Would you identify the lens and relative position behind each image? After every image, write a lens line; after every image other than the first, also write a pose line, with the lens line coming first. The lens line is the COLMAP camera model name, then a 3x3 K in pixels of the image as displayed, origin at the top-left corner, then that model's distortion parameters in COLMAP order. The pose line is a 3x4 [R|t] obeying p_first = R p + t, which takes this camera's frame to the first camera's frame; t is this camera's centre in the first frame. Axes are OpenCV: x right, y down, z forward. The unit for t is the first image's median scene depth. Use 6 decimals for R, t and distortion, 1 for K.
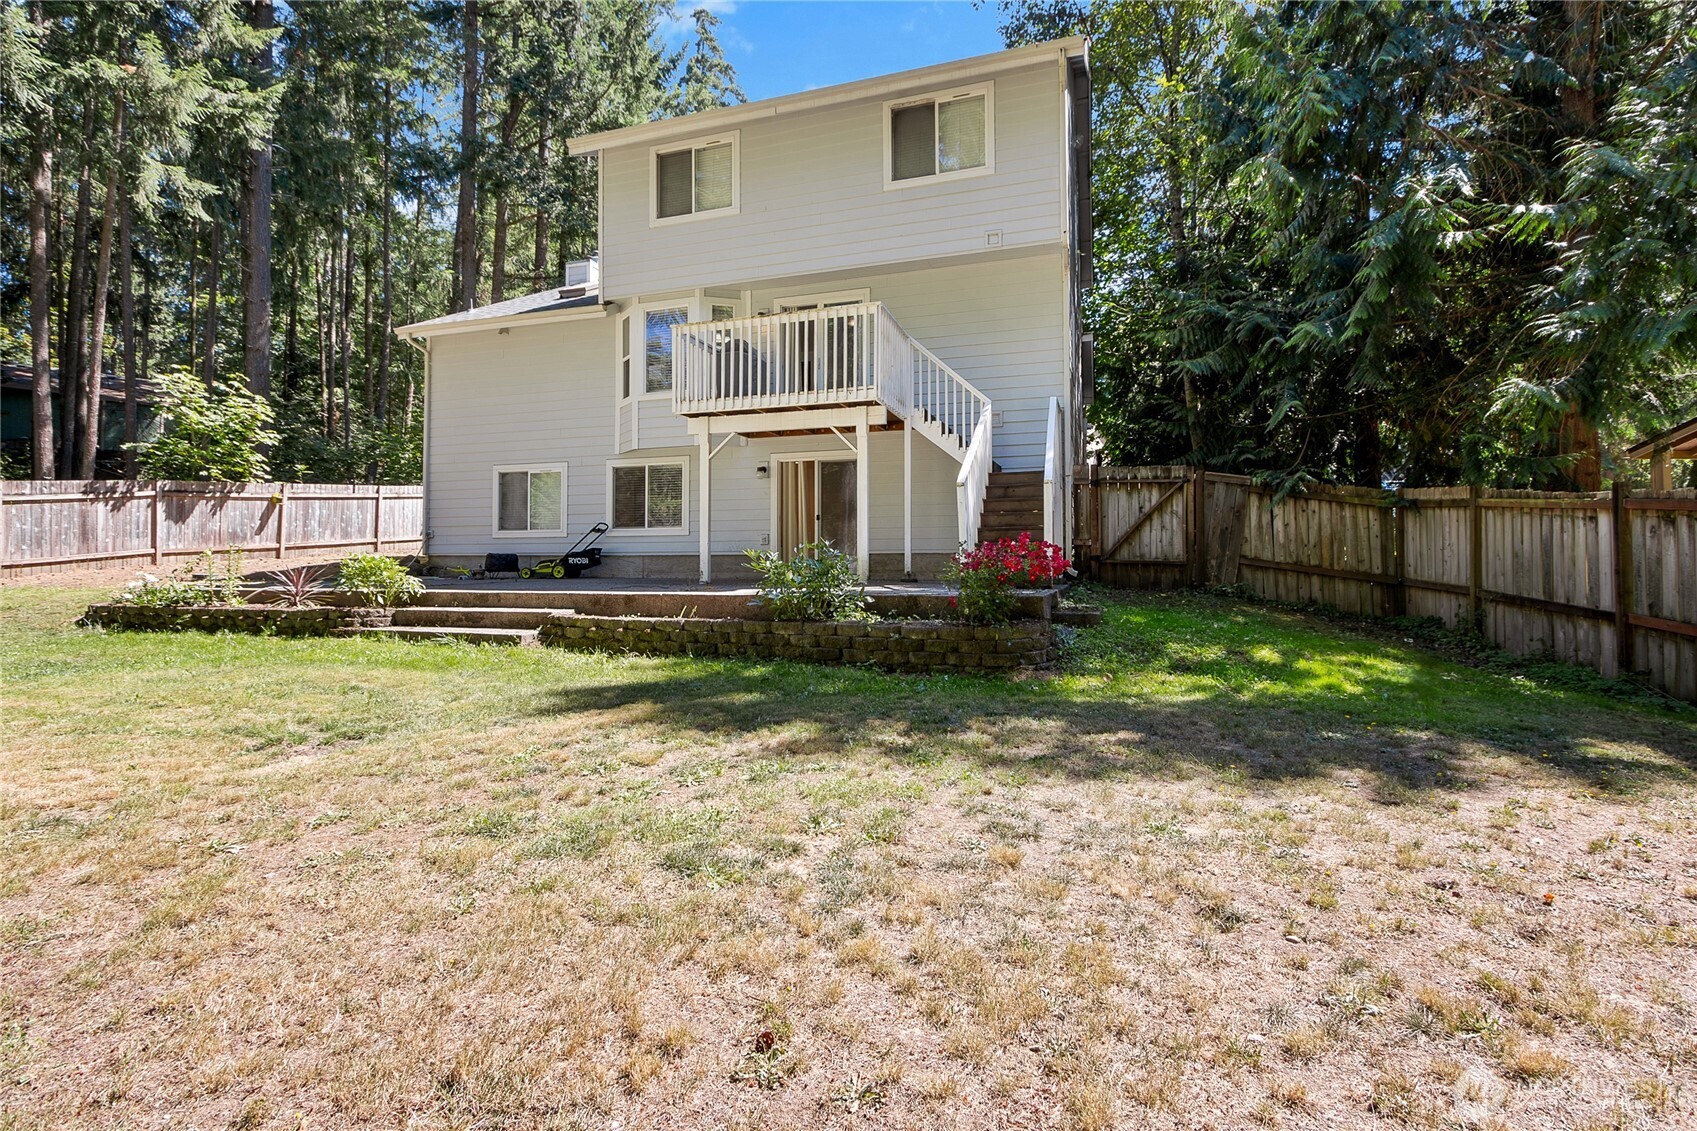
lens RADIAL K [[815.5, 0, 848.5], [0, 815.5, 565.5], [0, 0, 1]] dist [0.011431, -0.000546]
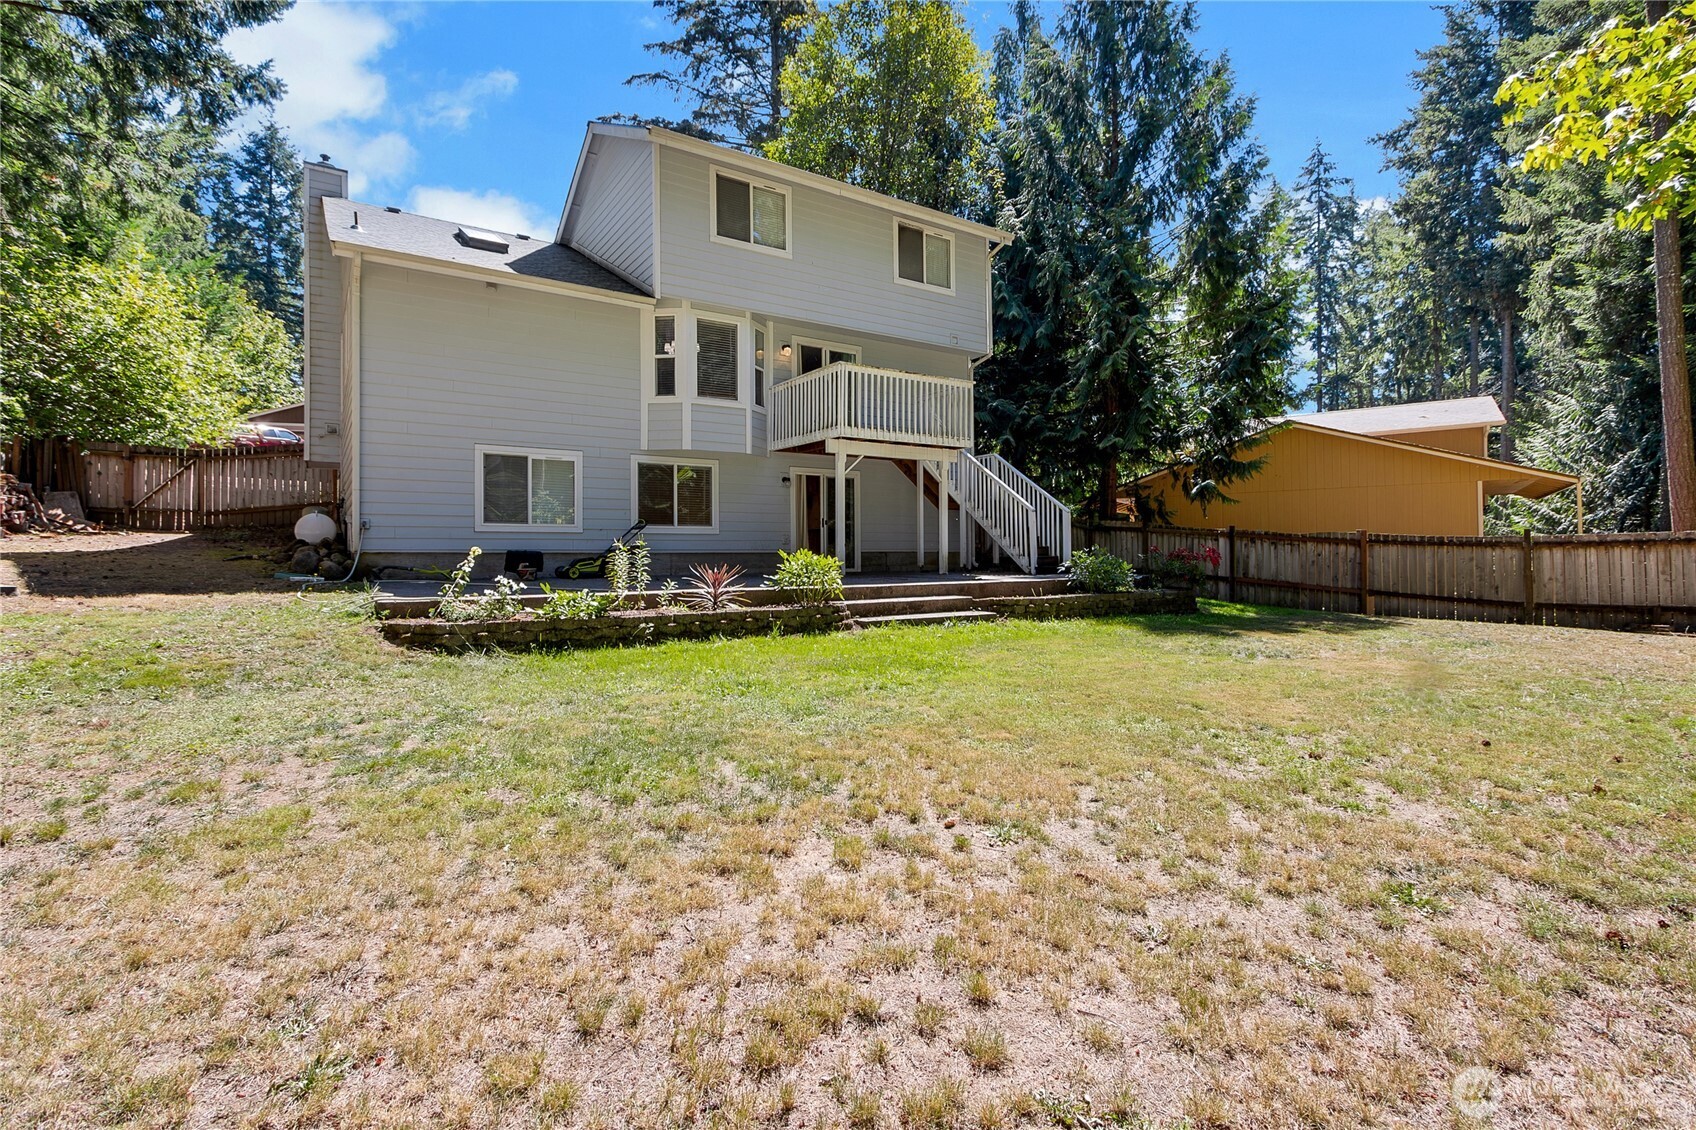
lens RADIAL K [[815.0, 0, 848.0], [0, 815.0, 565.0], [0, 0, 1]] dist [0.011431, -0.000546]
pose [[0.606893, -0.010671, 0.794712, -0.988499], [0.007408, 0.999942, 0.007770, -0.004446], [-0.794749, 0.001172, 0.606938, 0.228858]]
